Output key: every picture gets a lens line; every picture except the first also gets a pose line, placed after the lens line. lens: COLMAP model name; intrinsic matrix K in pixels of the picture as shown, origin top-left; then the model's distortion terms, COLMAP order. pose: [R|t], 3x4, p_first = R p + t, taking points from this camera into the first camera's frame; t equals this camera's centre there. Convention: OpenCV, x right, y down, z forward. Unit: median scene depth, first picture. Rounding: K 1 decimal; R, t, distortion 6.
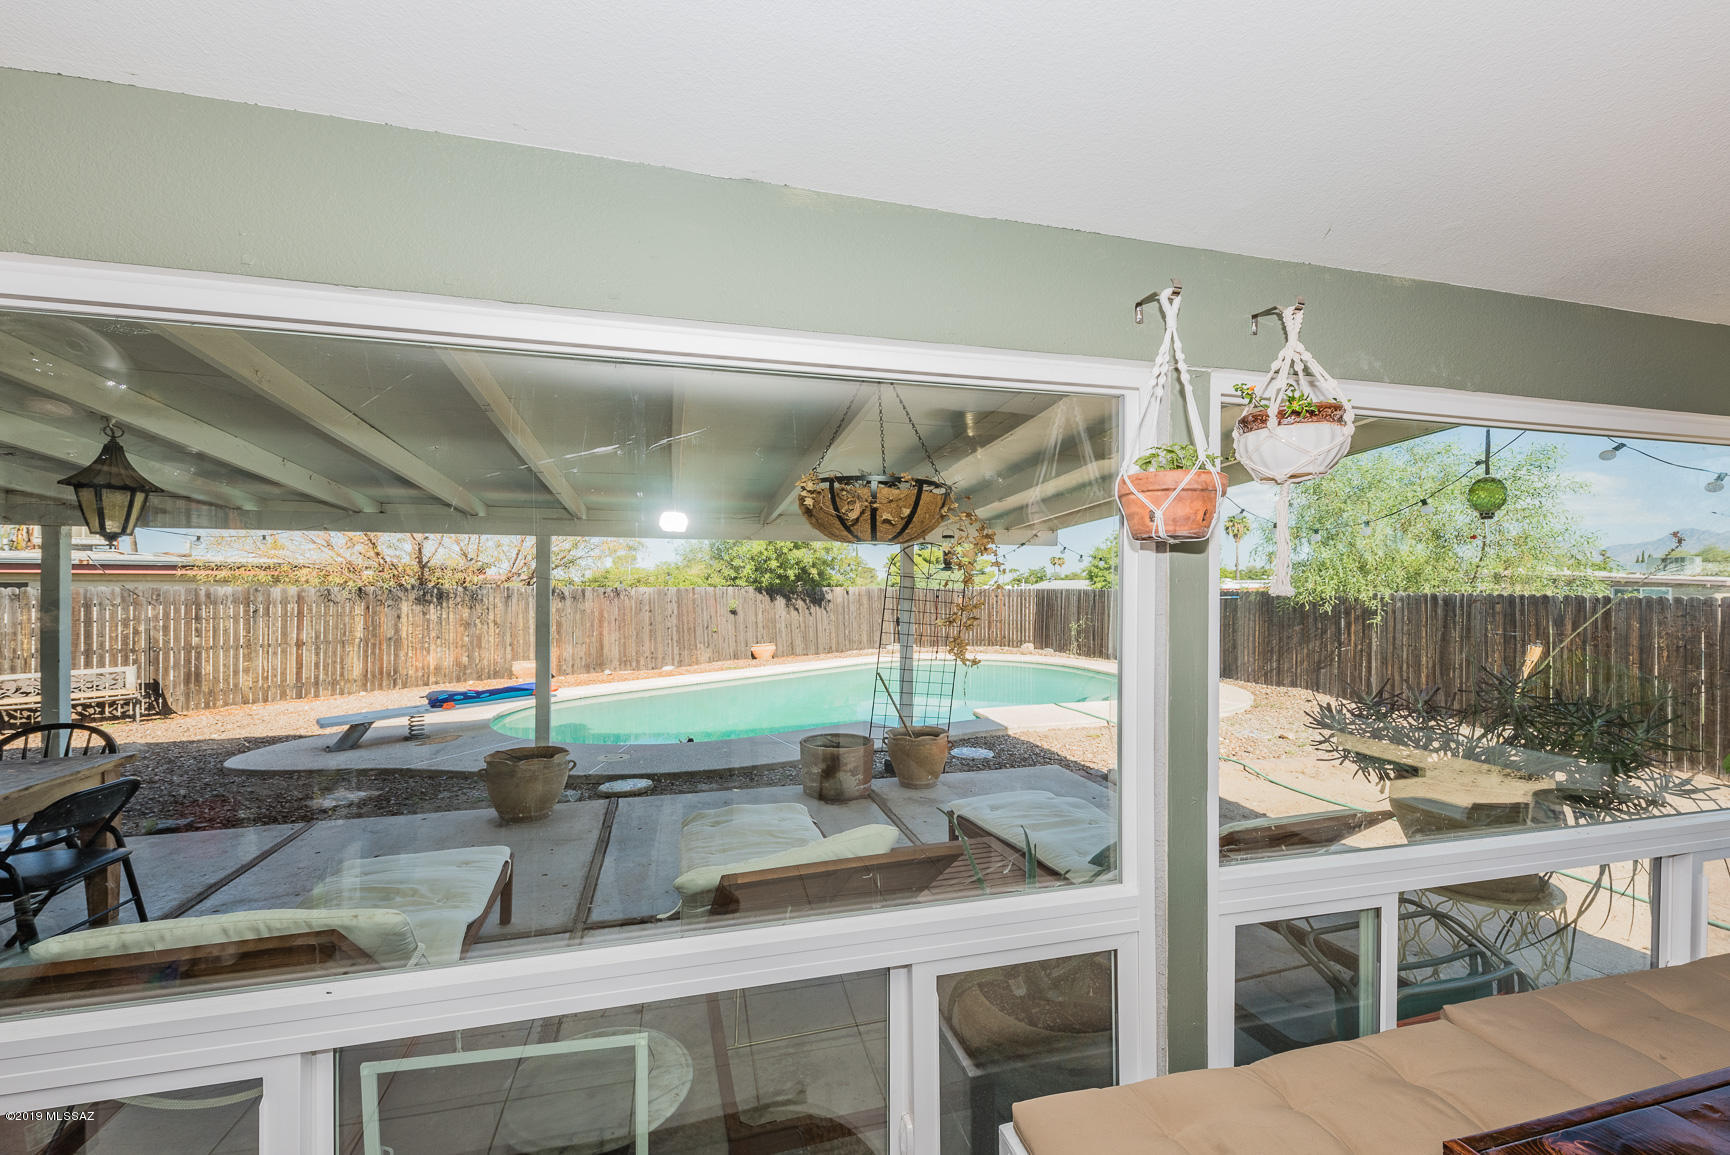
lens RADIAL K [[676.1, 0, 850.1], [0, 676.1, 585.1], [0, 0, 1]] dist [0.005111, -0.001593]
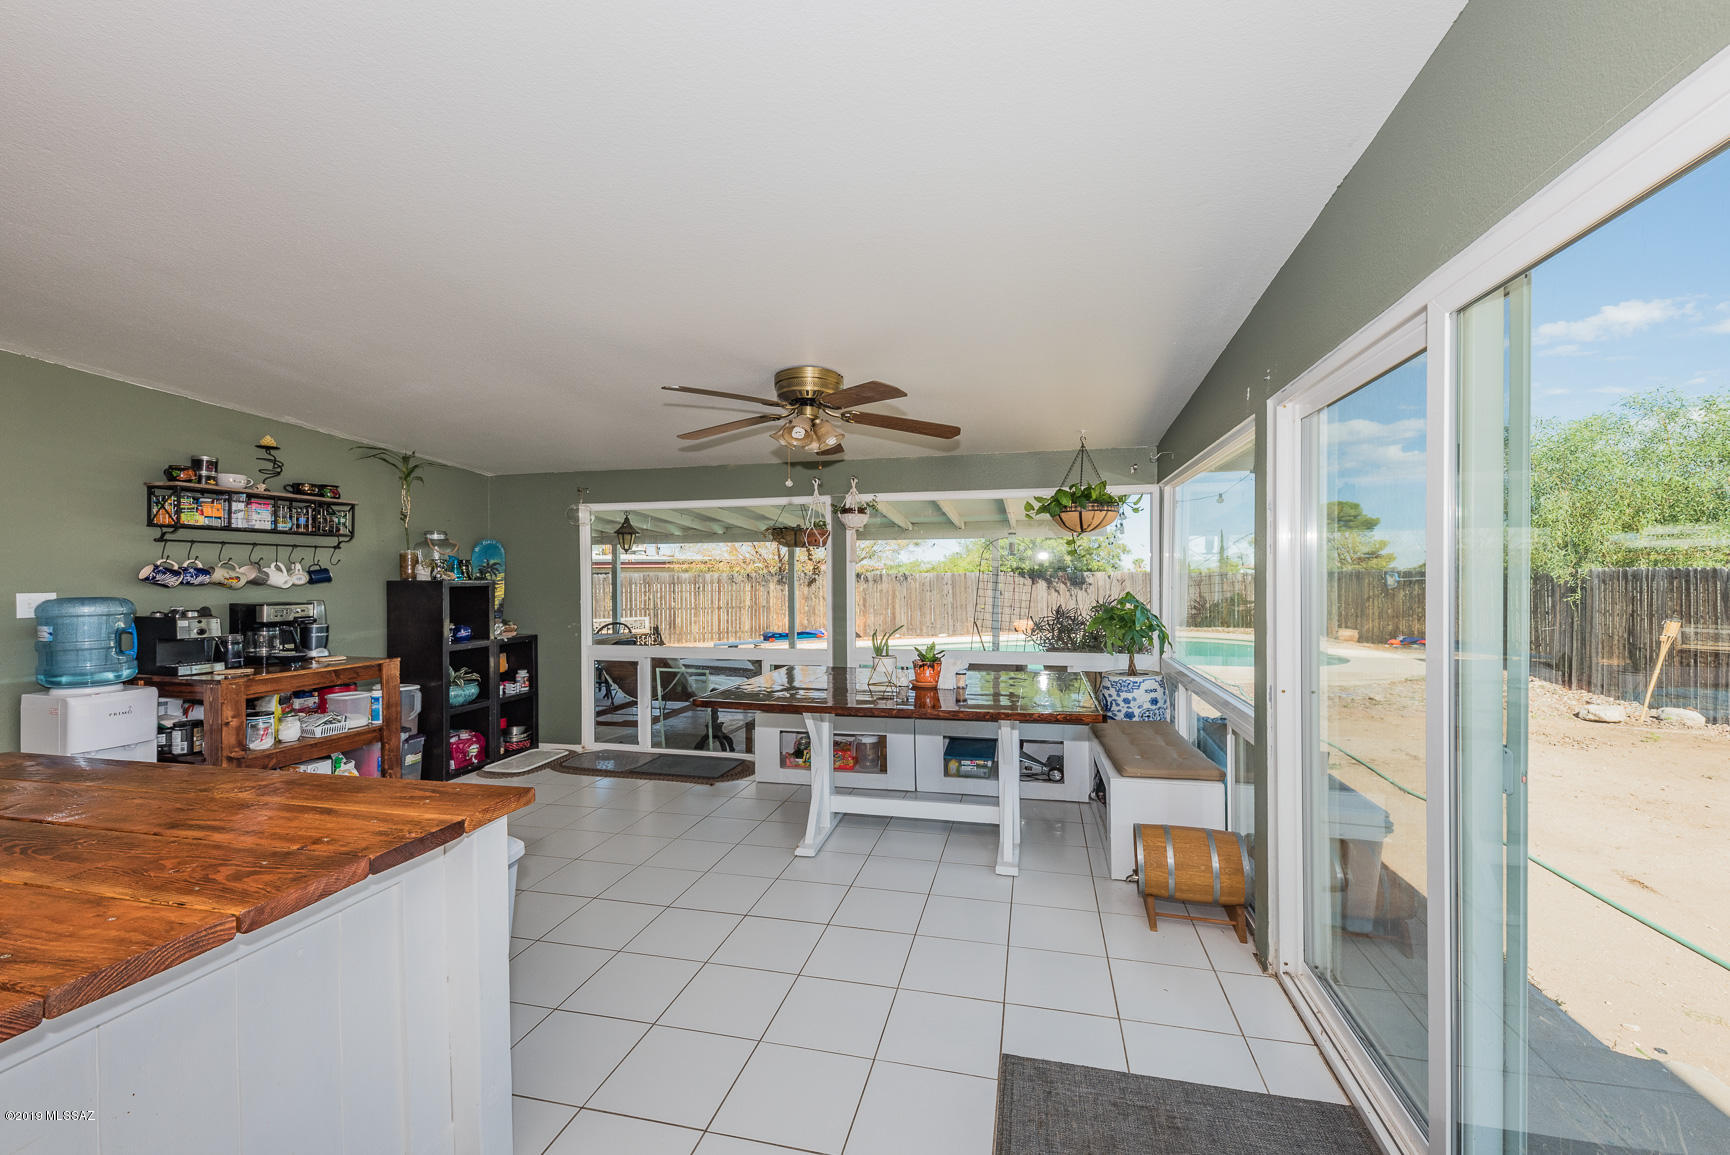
lens RADIAL K [[676.1, 0, 880.3], [0, 676.1, 587.4], [0, 0, 1]] dist [0.005111, -0.001593]
pose [[0.877363, 0.001131, -0.479826, 0.364152], [0.007289, 0.999850, 0.015686, 0.013911], [0.479772, -0.017260, 0.877224, -0.295848]]
